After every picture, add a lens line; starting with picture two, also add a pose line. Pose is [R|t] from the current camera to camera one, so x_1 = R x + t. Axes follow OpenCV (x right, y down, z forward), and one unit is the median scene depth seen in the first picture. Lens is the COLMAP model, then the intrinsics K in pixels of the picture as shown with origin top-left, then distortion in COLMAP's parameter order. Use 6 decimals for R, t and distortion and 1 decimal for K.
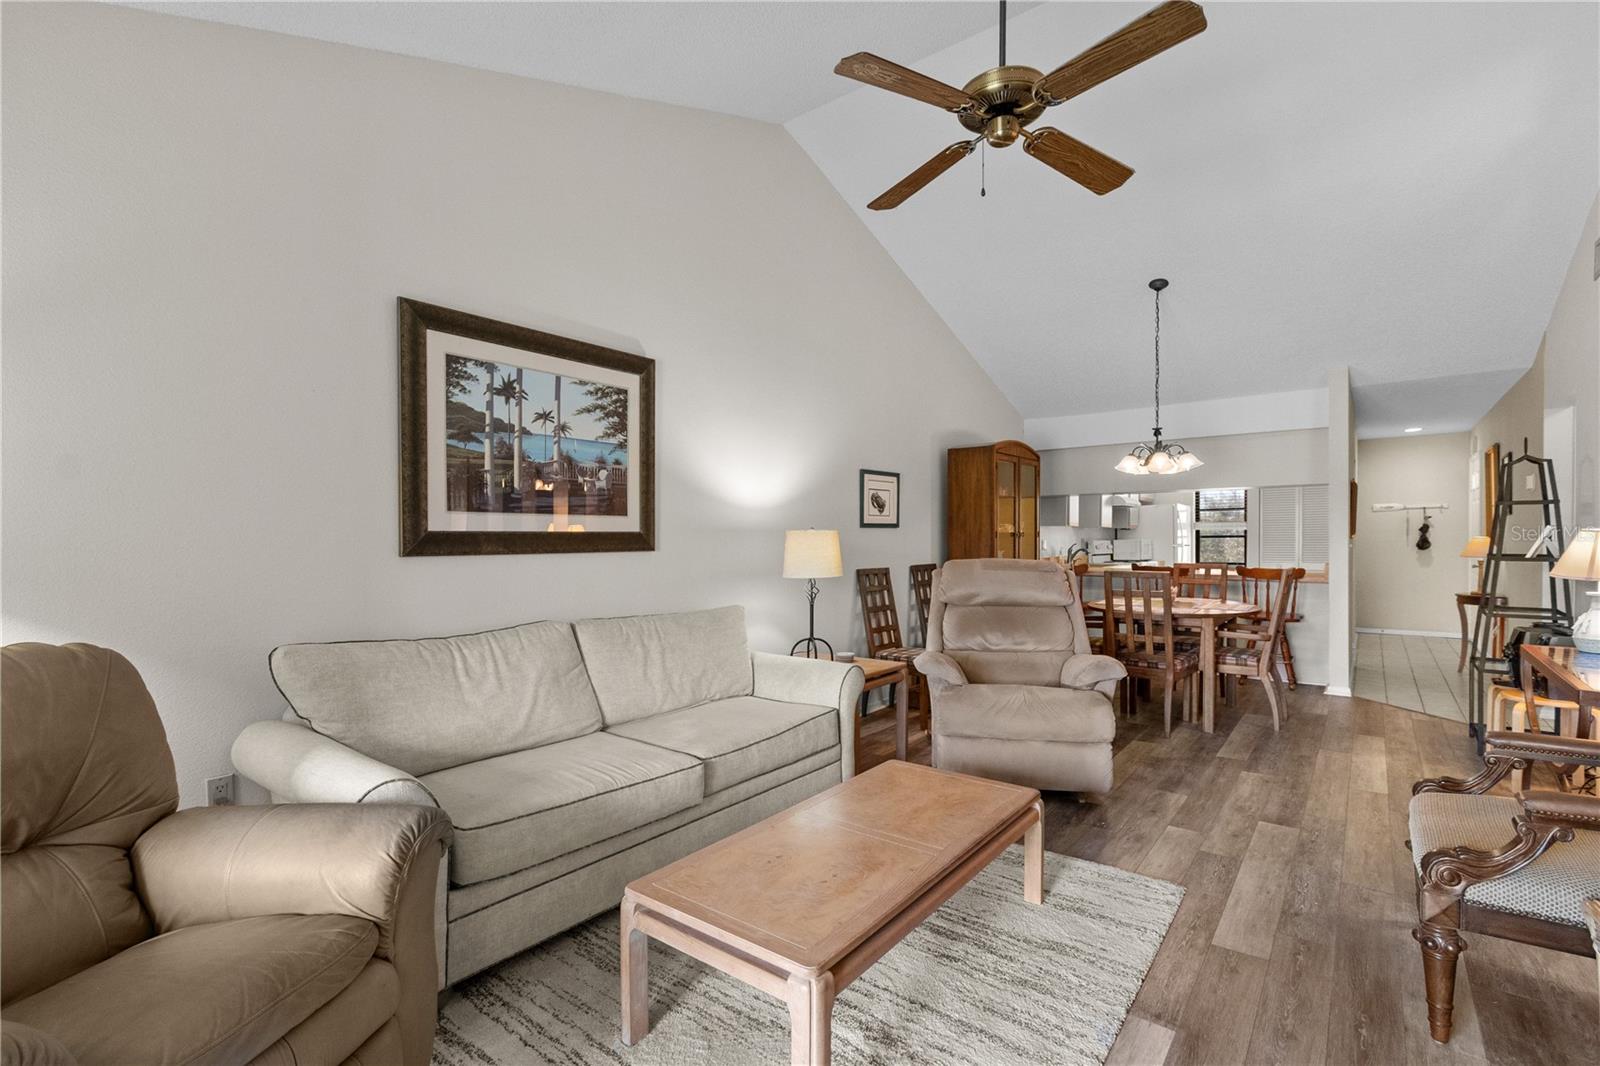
lens RADIAL K [[720.6, 0, 800.0], [0, 720.6, 533.0], [0, 0, 1]] dist [0.001006, 0.000133]
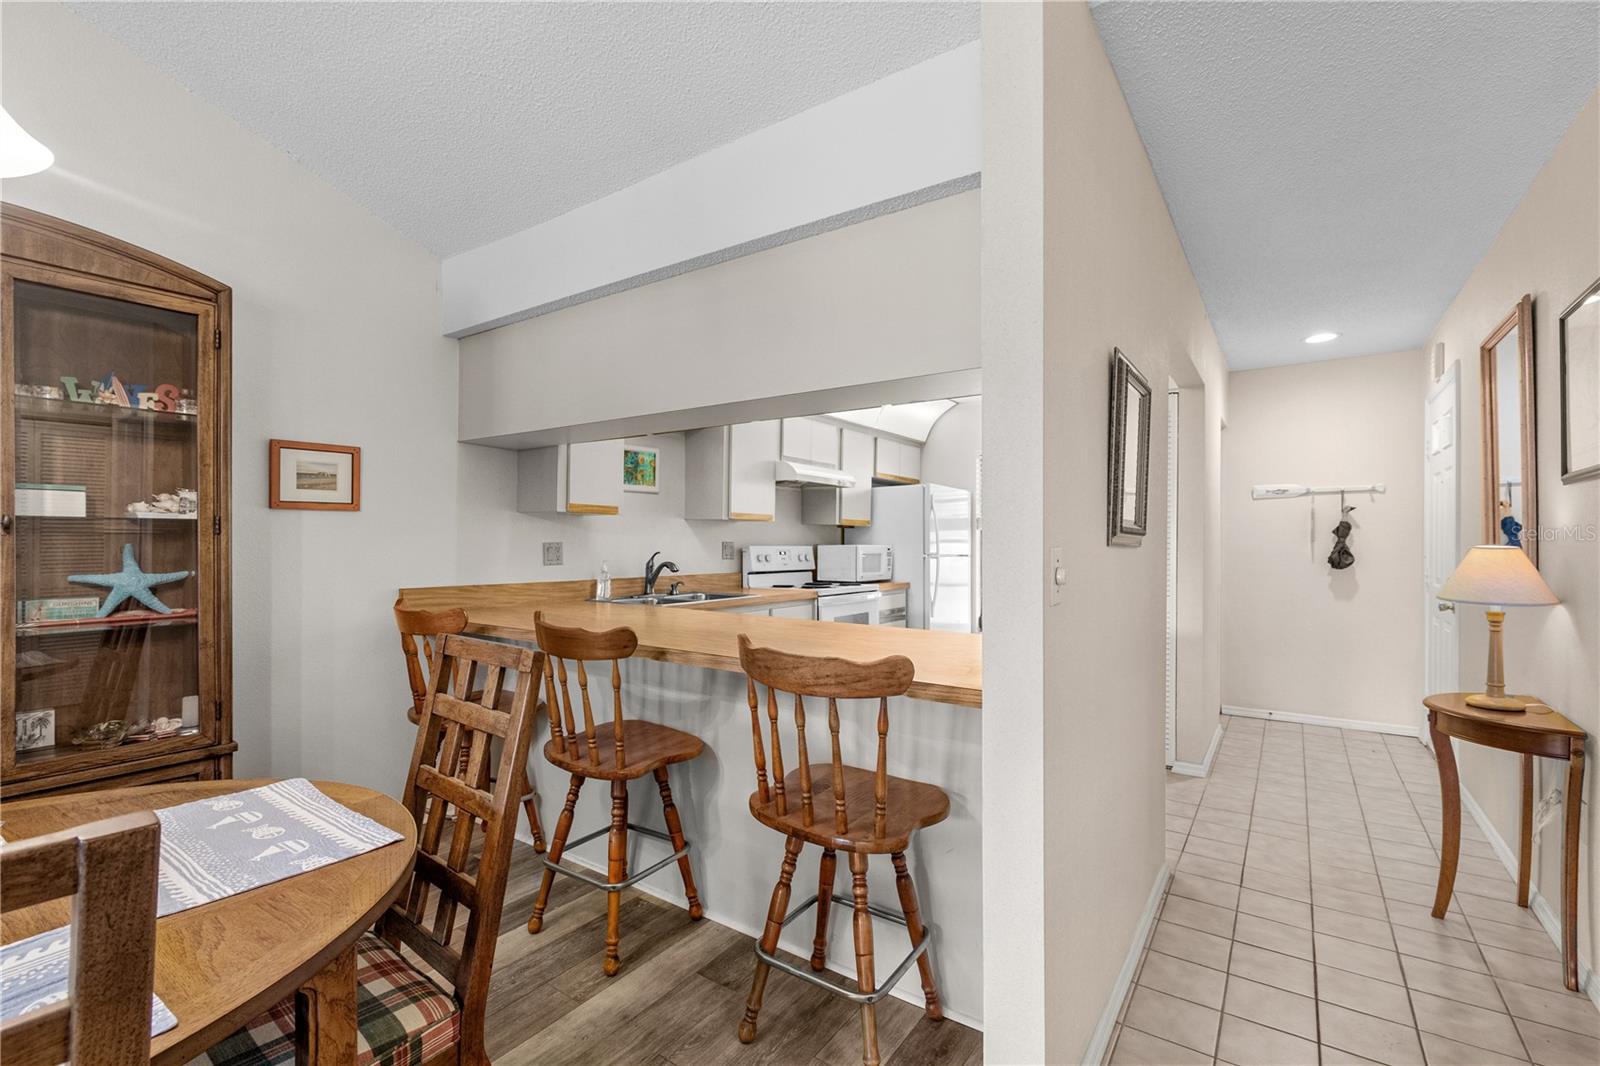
lens RADIAL K [[679.2, 0, 800.0], [0, 679.2, 533.0], [0, 0, 1]] dist [0.000623, 0.000130]
pose [[0.999272, 0.009787, 0.036861, 0.441710], [-0.009432, 0.999907, -0.009815, 0.005103], [-0.036954, 0.009460, 0.999272, 0.507393]]
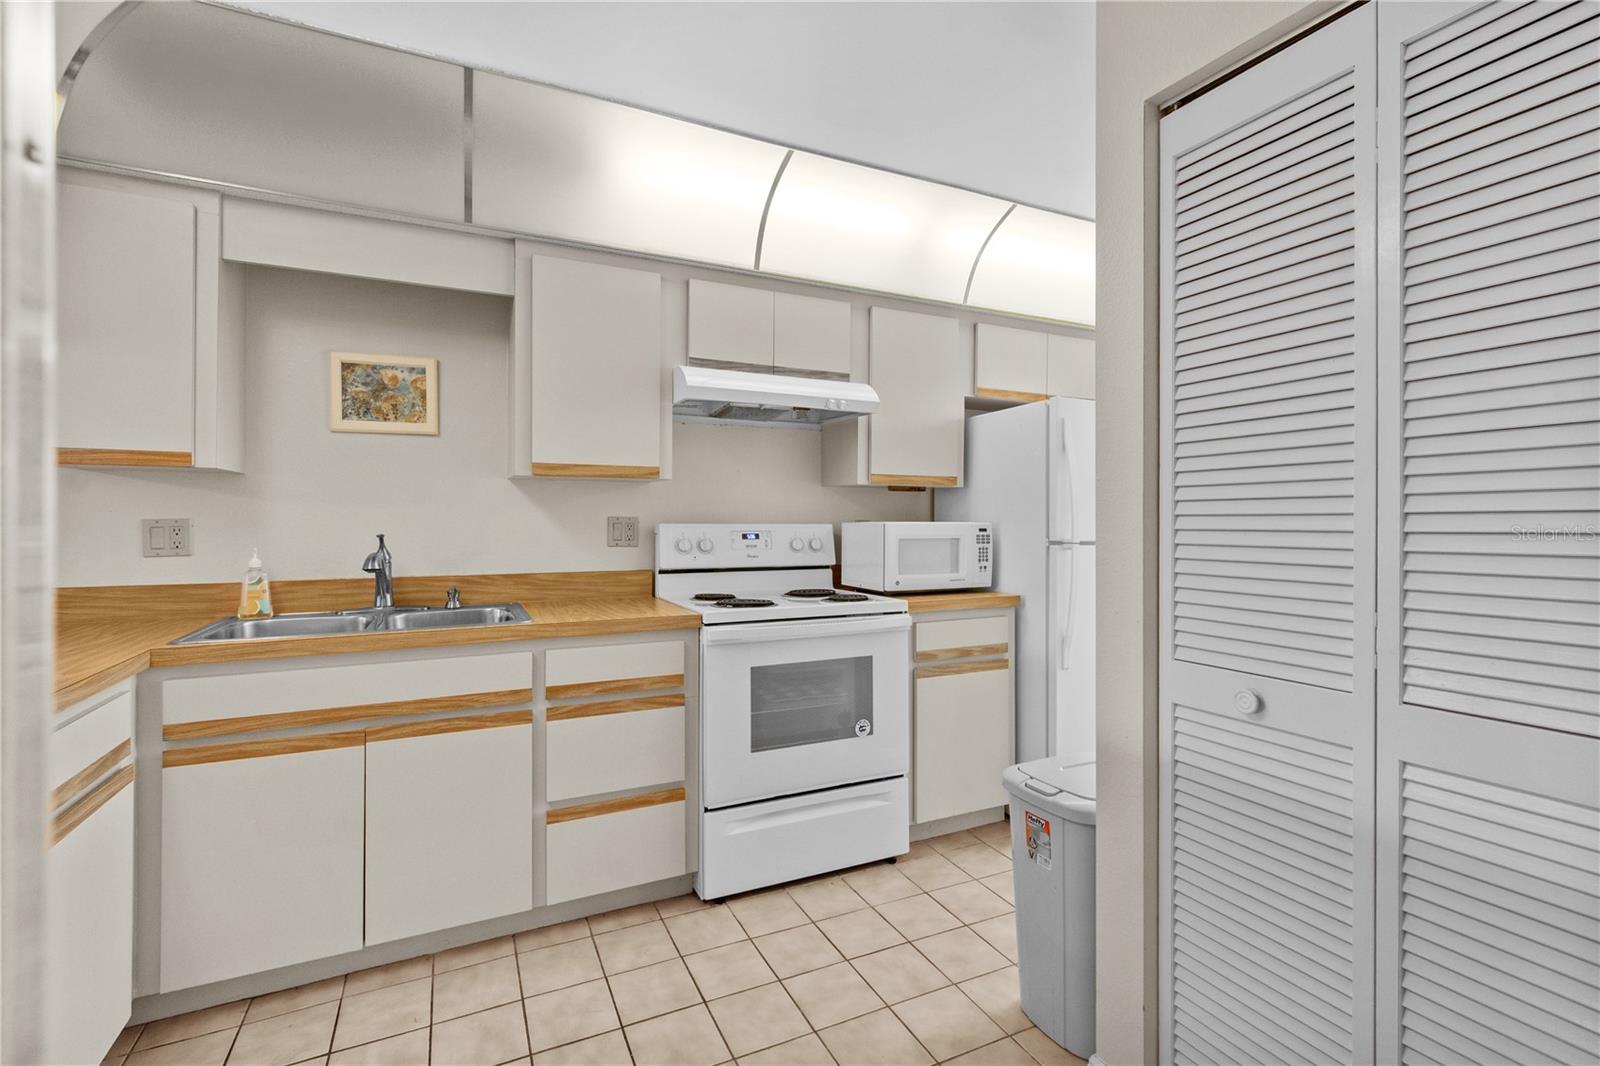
lens RADIAL K [[741.9, 0, 832.5], [0, 741.9, 513.0], [0, 0, 1]] dist [-0.000394, -0.000019]
pose [[0.903433, -0.000426, -0.428729, 0.634002], [-0.001639, 0.999989, -0.004448, 0.006799], [0.428726, 0.004721, 0.903422, 0.774627]]
